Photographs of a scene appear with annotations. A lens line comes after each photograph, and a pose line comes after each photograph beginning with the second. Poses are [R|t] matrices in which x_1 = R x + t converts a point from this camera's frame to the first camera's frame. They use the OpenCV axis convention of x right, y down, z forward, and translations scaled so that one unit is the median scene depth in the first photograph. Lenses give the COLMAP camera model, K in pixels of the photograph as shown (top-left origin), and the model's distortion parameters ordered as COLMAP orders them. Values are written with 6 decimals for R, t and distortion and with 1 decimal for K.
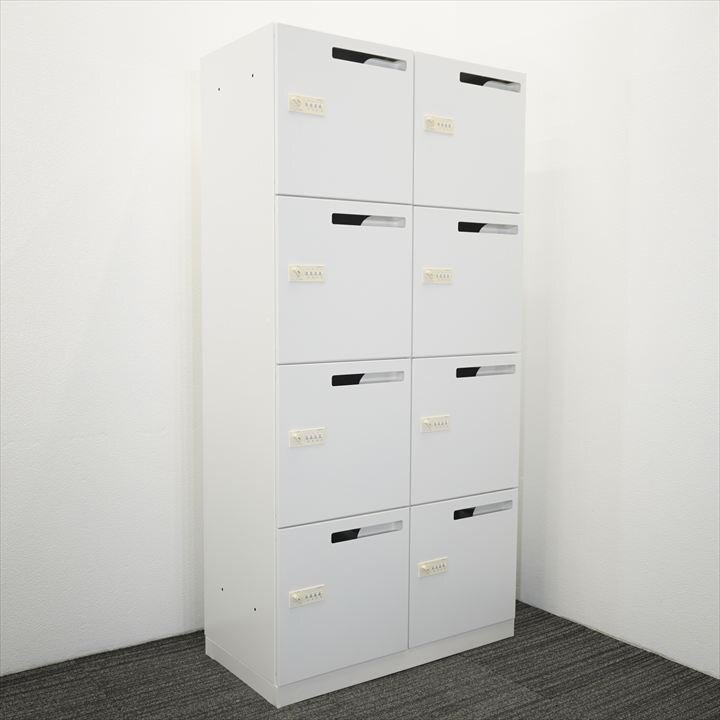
lens RADIAL K [[887.3, 0, 360.0], [0, 887.3, 360.0], [0, 0, 1]] dist [-0.003292, 0.001350]
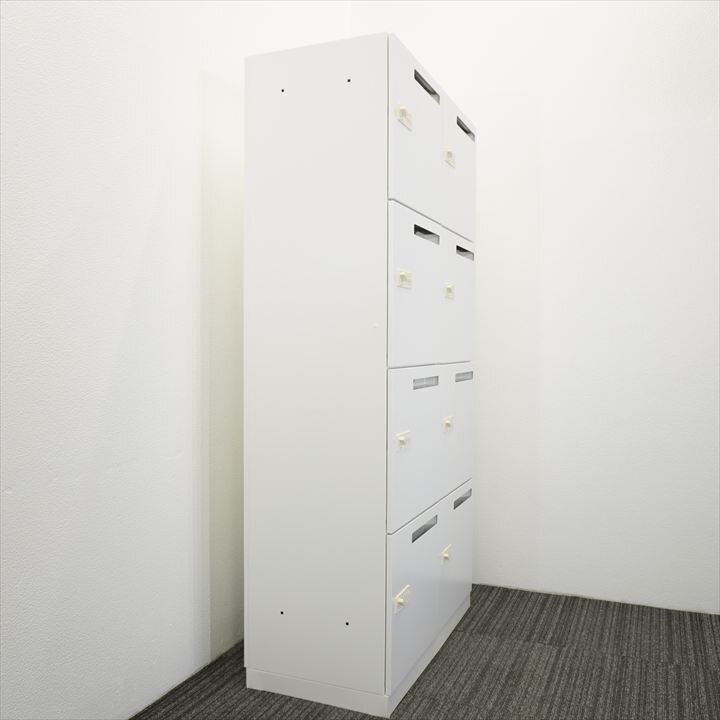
lens RADIAL K [[718.1, 0, 360.0], [0, 718.1, 360.0], [0, 0, 1]] dist [-0.016656, -0.010414]
pose [[0.850061, -0.016304, 0.526432, -0.493057], [0.044841, 0.998132, -0.041494, 0.025376], [-0.524772, 0.058878, 0.849204, 0.295868]]
